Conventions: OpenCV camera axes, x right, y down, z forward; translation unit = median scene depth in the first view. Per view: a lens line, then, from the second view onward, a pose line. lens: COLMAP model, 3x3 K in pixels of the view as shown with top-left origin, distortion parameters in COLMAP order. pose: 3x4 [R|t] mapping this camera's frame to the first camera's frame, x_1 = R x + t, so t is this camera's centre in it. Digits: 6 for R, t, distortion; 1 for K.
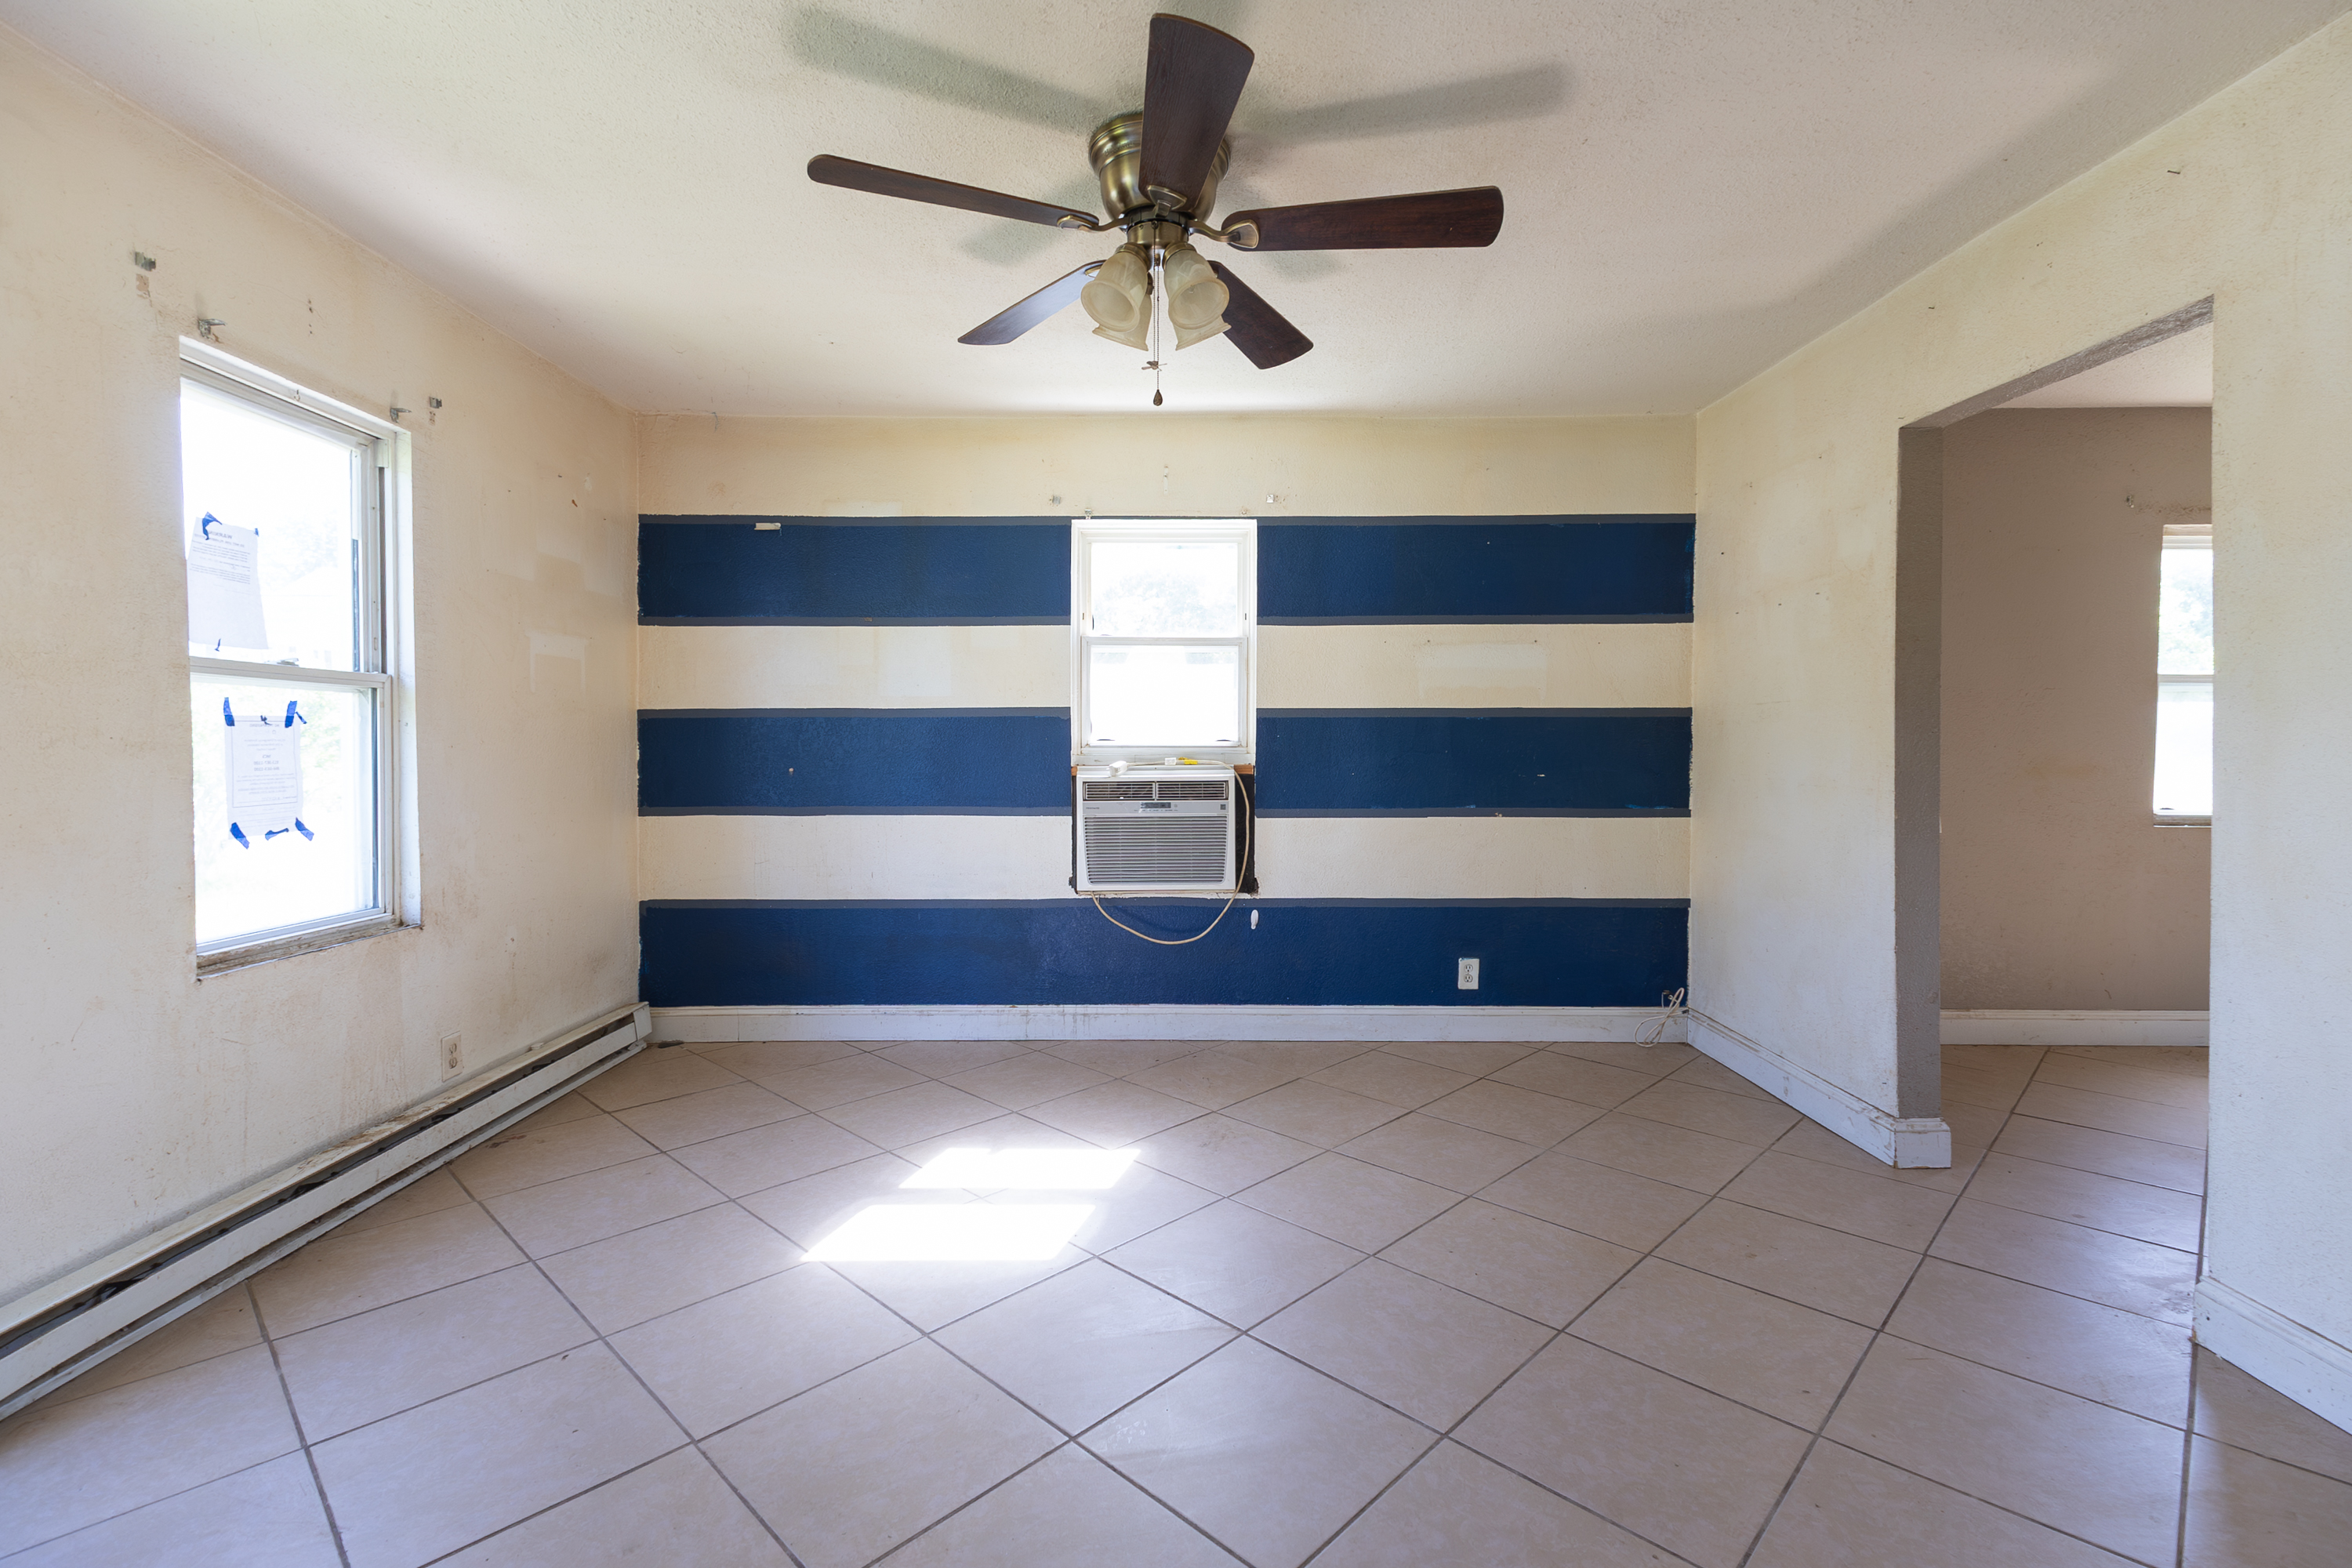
lens RADIAL K [[1106.5, 0, 1176.7], [0, 1106.5, 775.4], [0, 0, 1]] dist [0.005971, -0.000657]
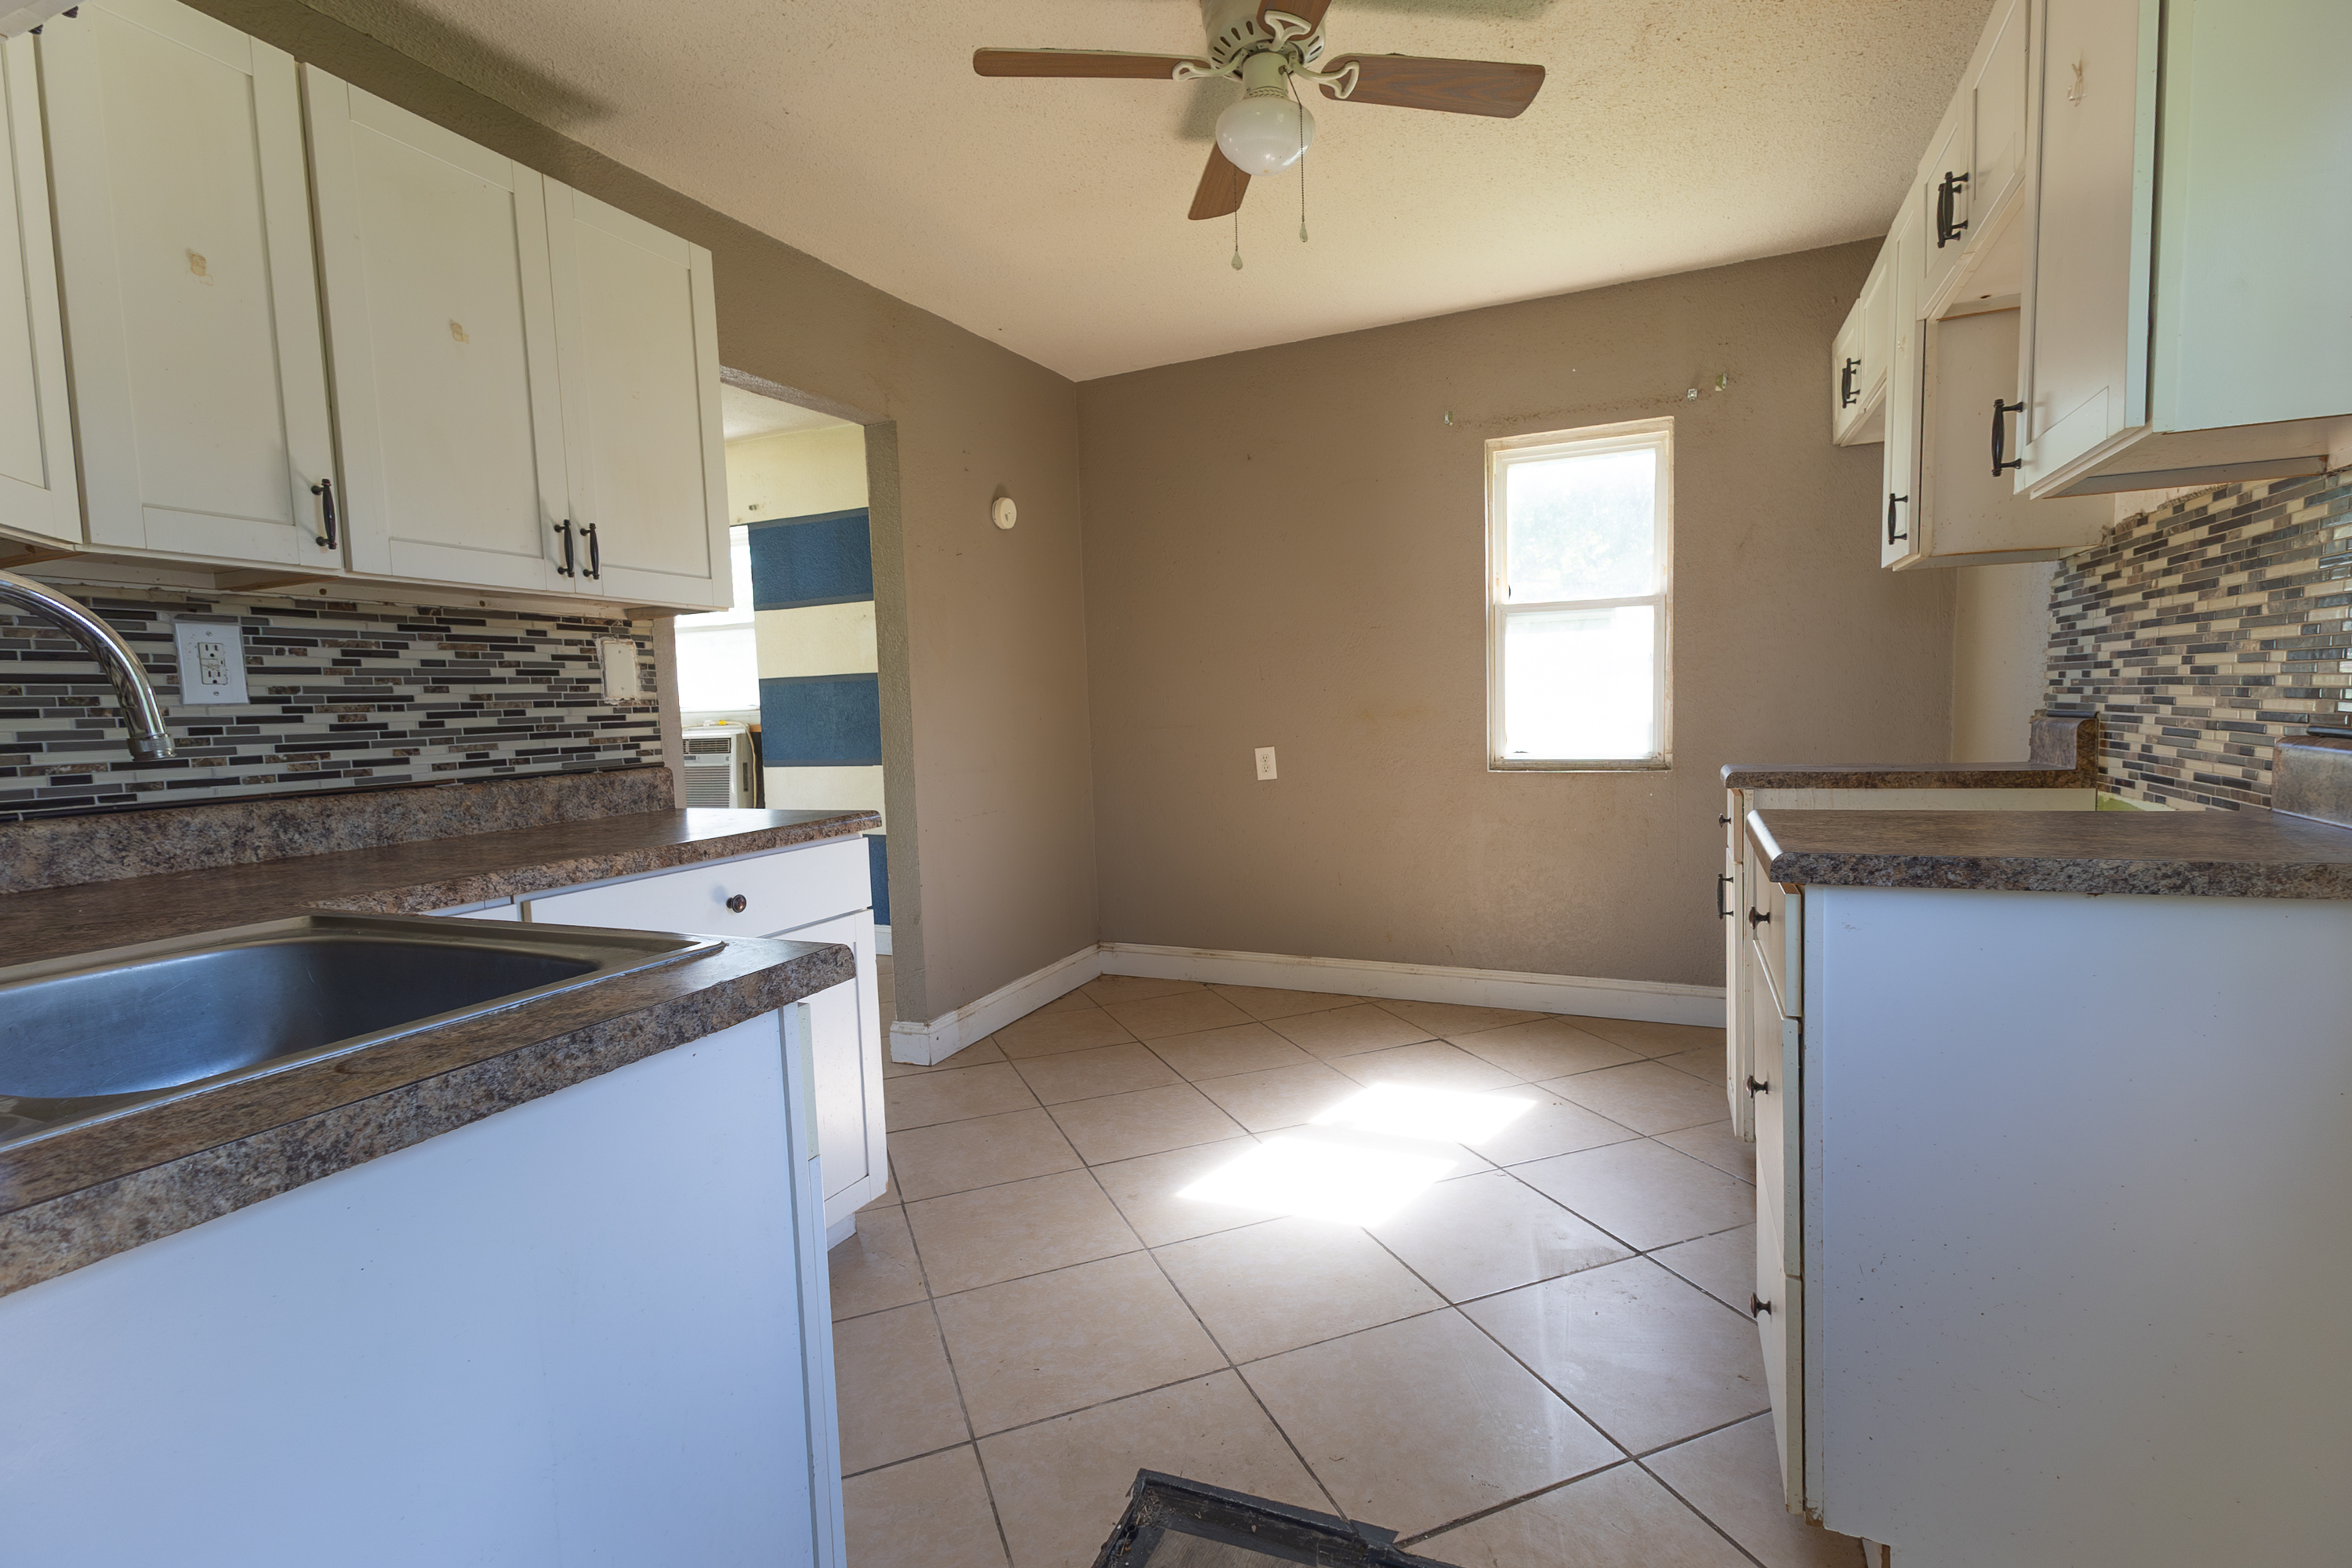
lens RADIAL K [[1053.5, 0, 1149.1], [0, 1053.5, 795.4], [0, 0, 1]] dist [0.022591, -0.000154]
pose [[0.914783, 0.005004, -0.403915, 0.347680], [0.013276, 0.999011, 0.042444, 0.009217], [0.403728, -0.044189, 0.913811, 0.032192]]
